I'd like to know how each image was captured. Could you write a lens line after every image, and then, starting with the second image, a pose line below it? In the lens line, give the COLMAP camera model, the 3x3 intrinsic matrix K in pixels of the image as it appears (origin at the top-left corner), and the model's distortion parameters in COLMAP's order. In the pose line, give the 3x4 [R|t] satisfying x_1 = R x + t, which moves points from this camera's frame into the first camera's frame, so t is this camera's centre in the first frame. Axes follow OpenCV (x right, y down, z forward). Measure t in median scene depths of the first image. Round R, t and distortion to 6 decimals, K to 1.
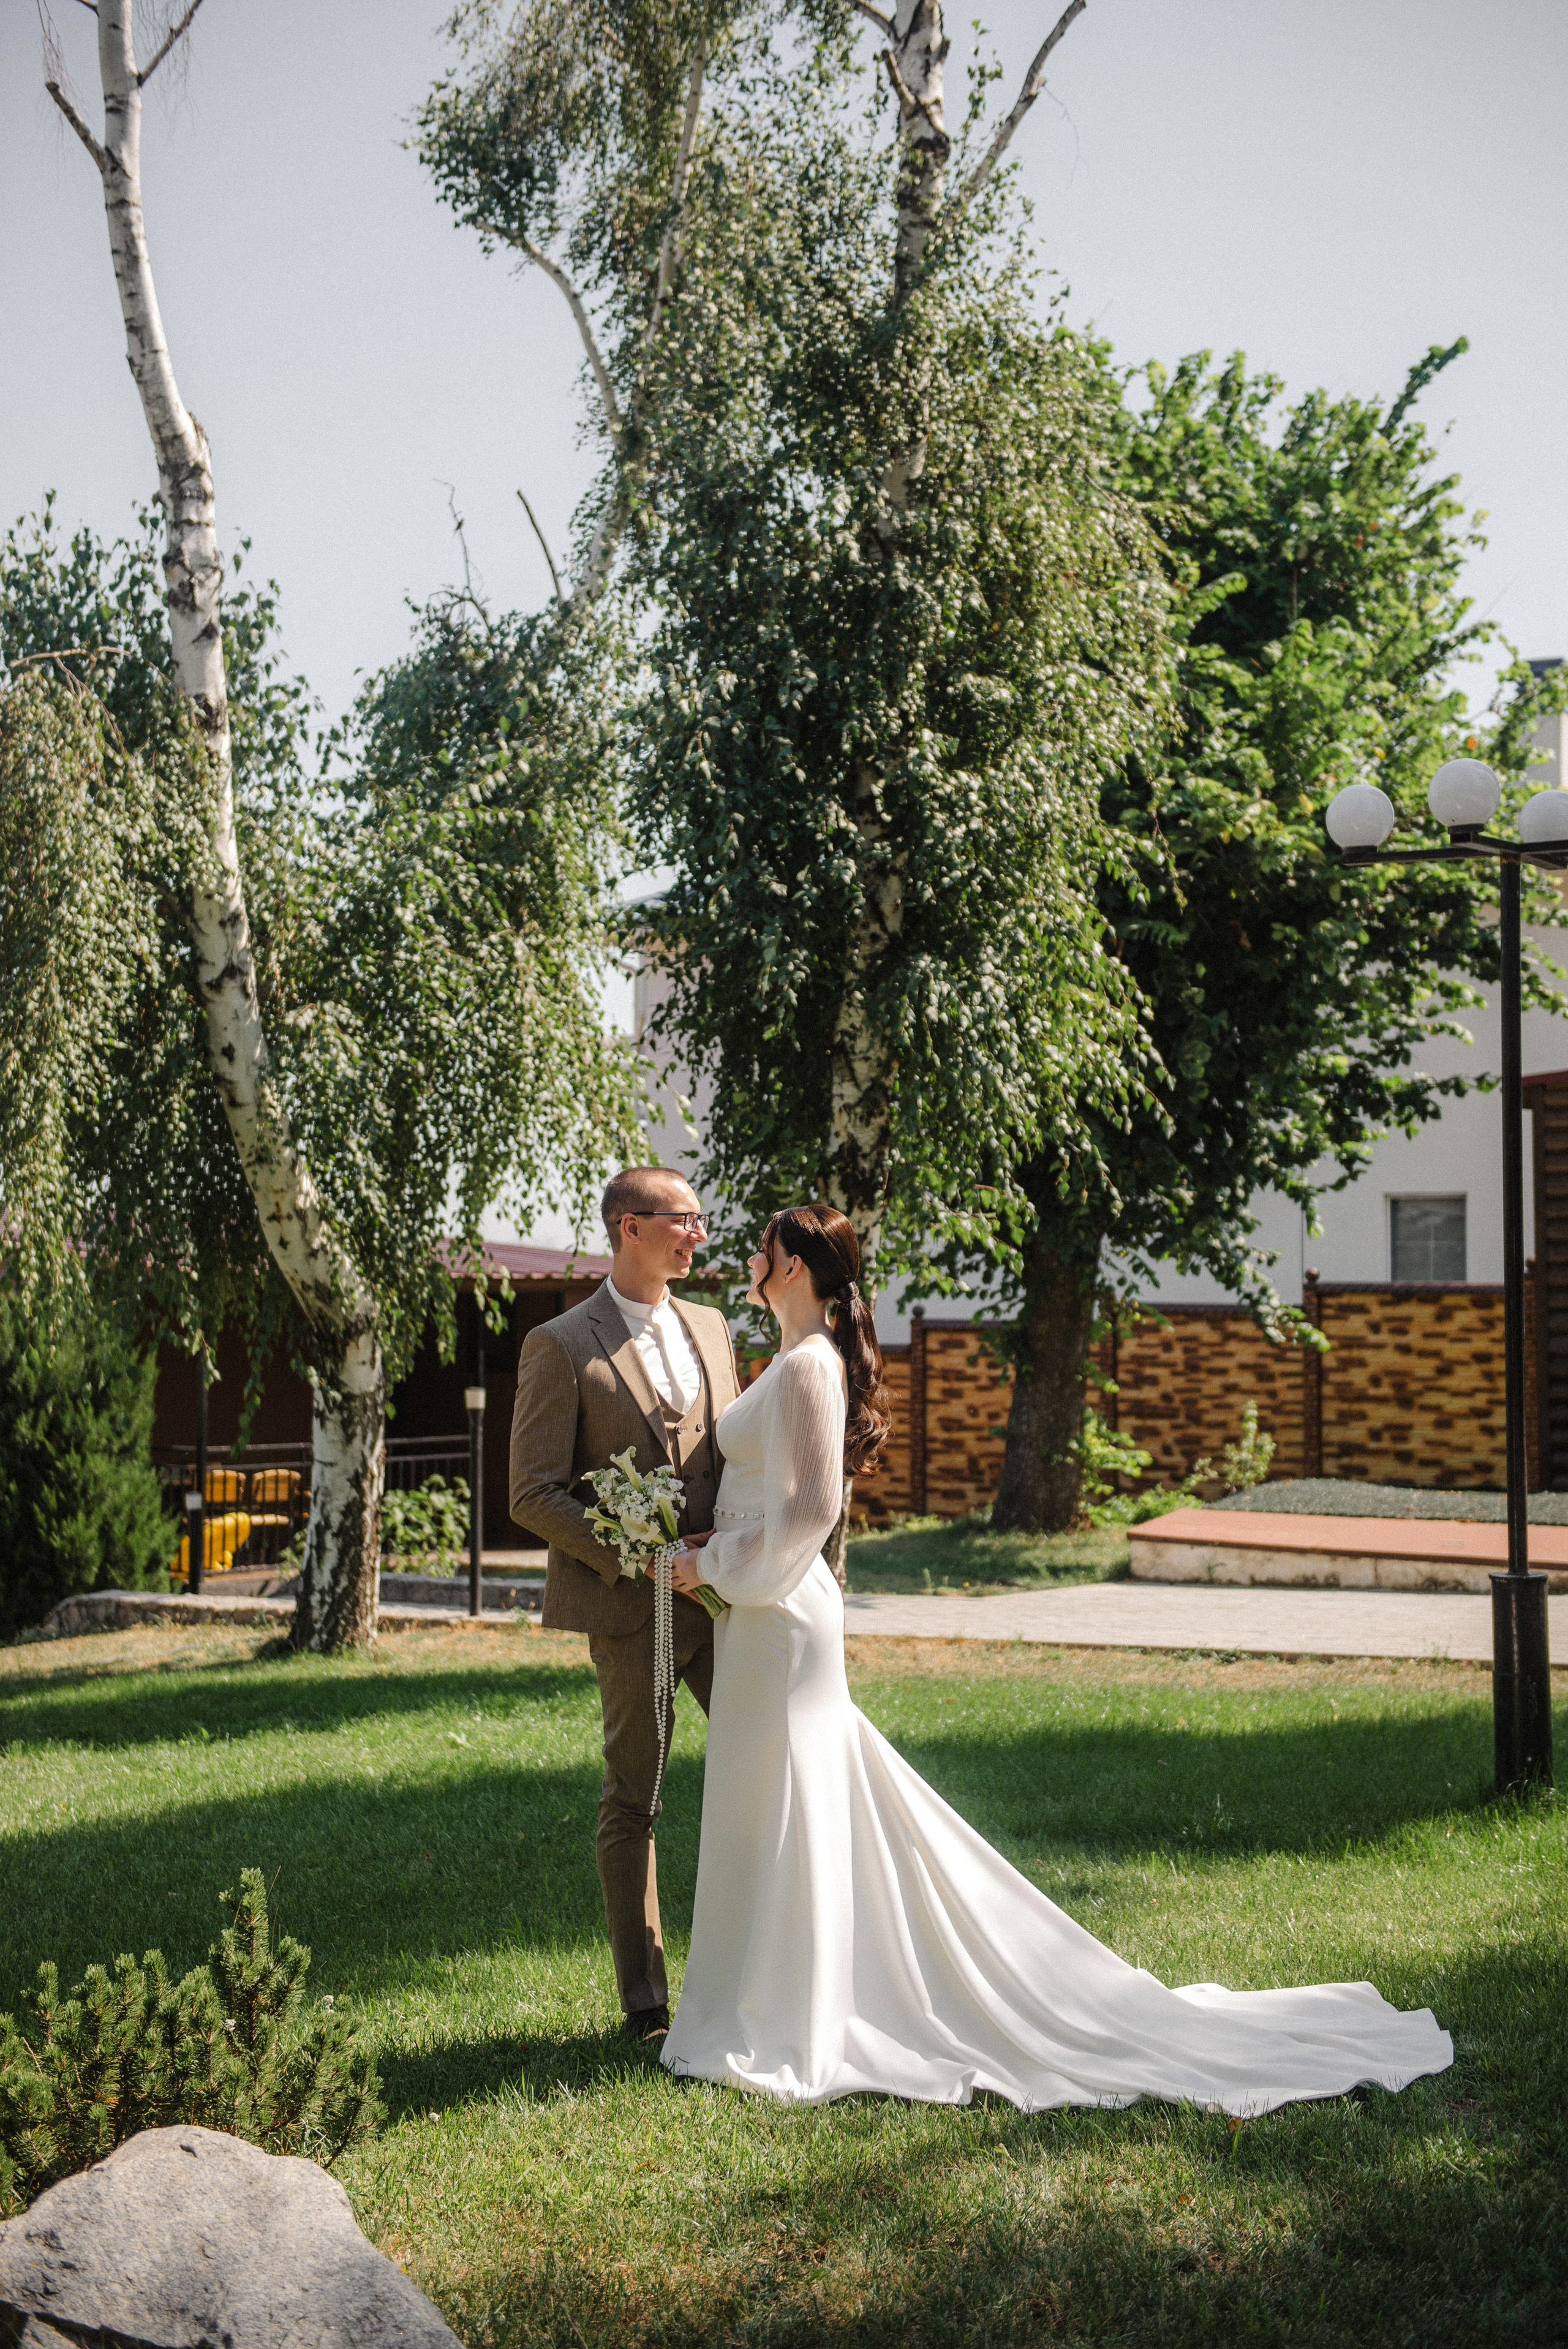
lens RADIAL K [[3769.8, 0, 864.1], [0, 3769.8, 1173.8], [0, 0, 1]] dist [0.109936, 1.237776]
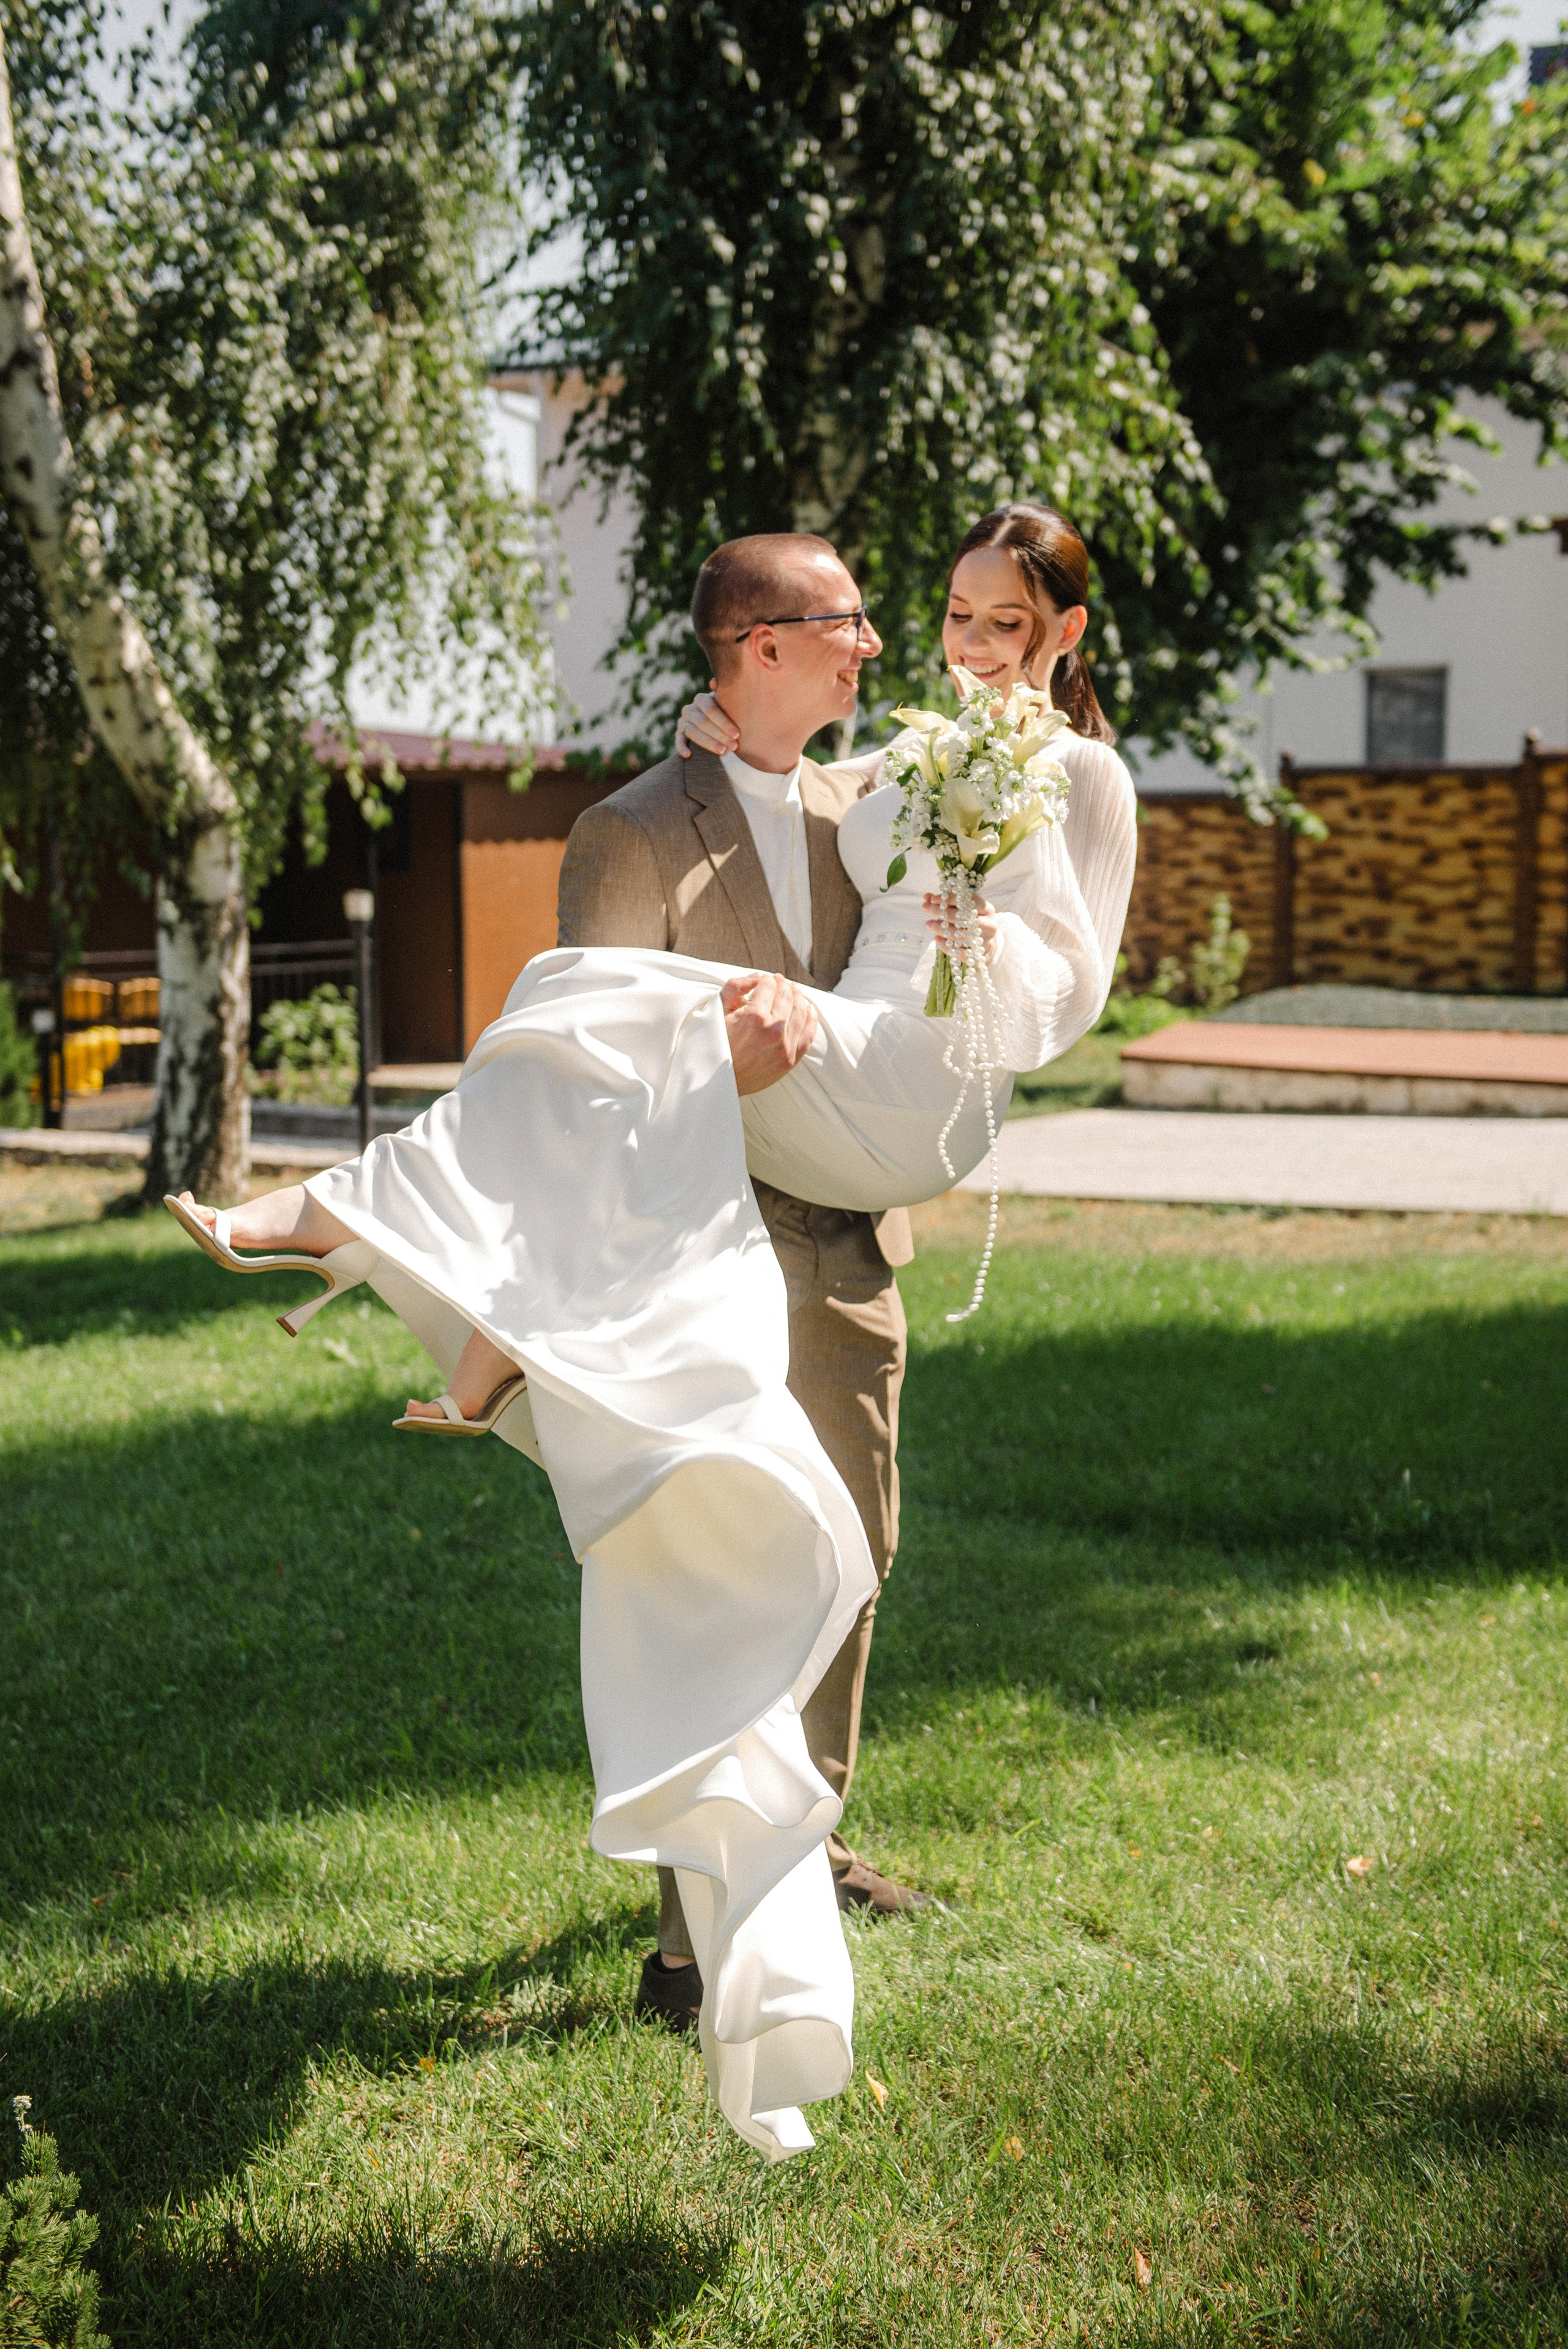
lens RADIAL K [[3769.8, 0, 864.1], [0, 3769.8, 1173.8], [0, 0, 1]] dist [0.109936, 1.237776]
pose [[0.999656, -0.010100, 0.024187, -0.012144], [0.006772, 0.990970, 0.133916, 0.007158], [-0.025321, -0.133706, 0.990697, 0.163999]]
